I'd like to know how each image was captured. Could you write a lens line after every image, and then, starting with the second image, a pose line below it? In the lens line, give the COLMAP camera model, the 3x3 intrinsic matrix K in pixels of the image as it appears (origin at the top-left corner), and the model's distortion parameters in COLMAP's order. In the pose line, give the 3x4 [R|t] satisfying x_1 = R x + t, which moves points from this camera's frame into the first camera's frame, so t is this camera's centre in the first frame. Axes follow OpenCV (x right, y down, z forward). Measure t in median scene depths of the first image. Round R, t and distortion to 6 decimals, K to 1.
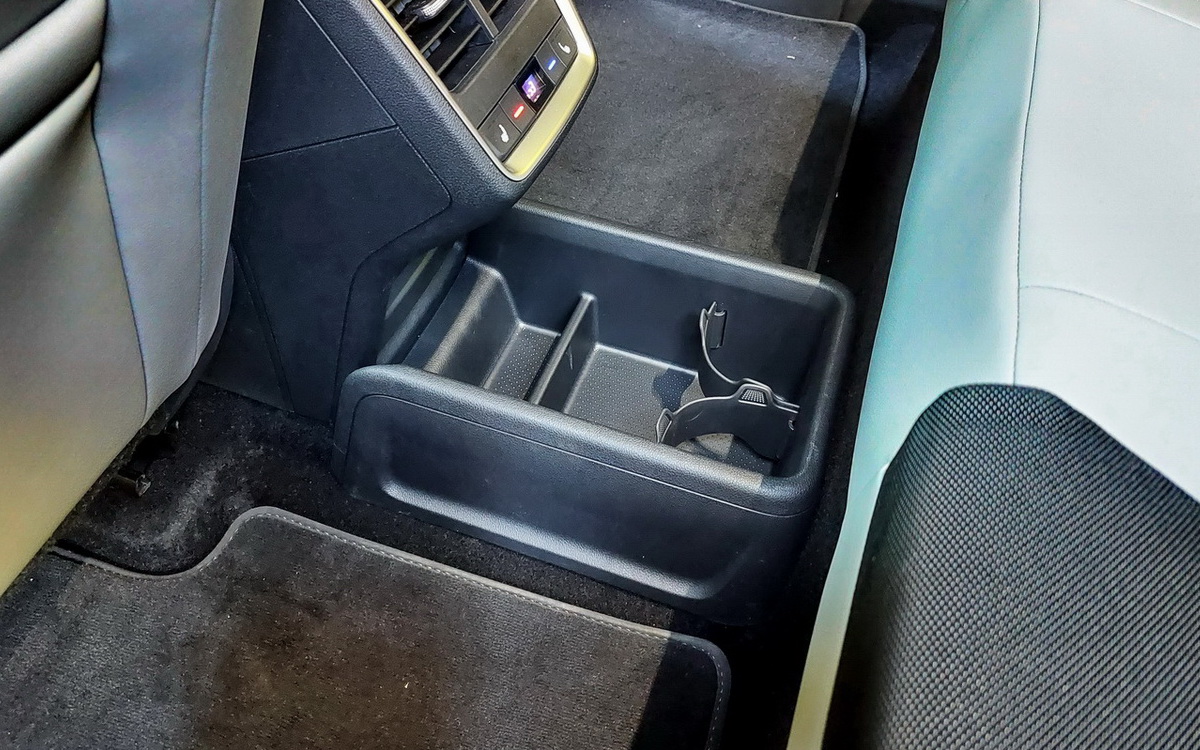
lens RADIAL K [[973.0, 0, 600.0], [0, 973.0, 375.0], [0, 0, 1]] dist [0.004908, 0.002355]
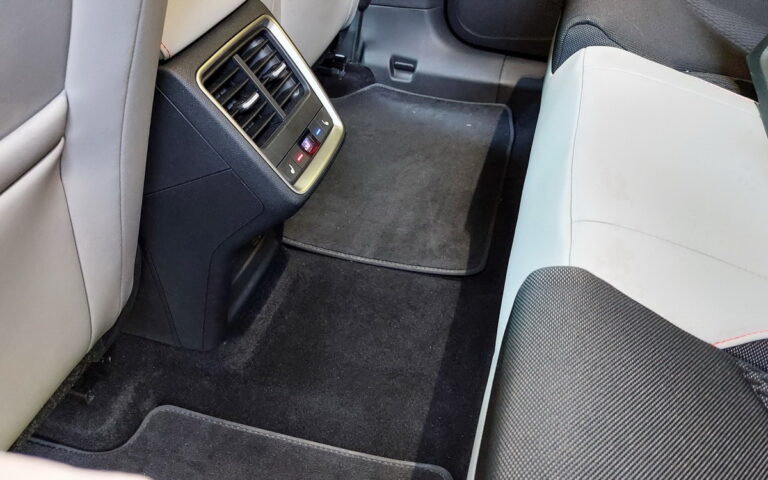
lens RADIAL K [[603.2, 0, 384.0], [0, 603.2, 240.0], [0, 0, 1]] dist [0.009504, -0.000710]
pose [[0.996494, -0.080418, 0.023072, 0.025125], [0.082902, 0.986240, -0.143029, 0.038679], [-0.011252, 0.144440, 0.989450, -0.056811]]
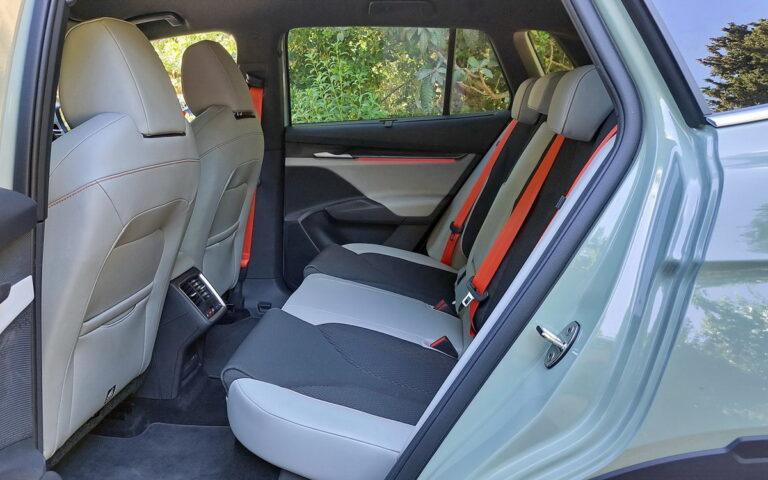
lens RADIAL K [[603.2, 0, 384.0], [0, 603.2, 240.0], [0, 0, 1]] dist [0.009504, -0.000710]
pose [[0.967934, -0.136258, 0.211041, 0.166512], [0.233924, 0.795121, -0.559520, 1.269658], [-0.091564, 0.590946, 0.801498, -1.689812]]
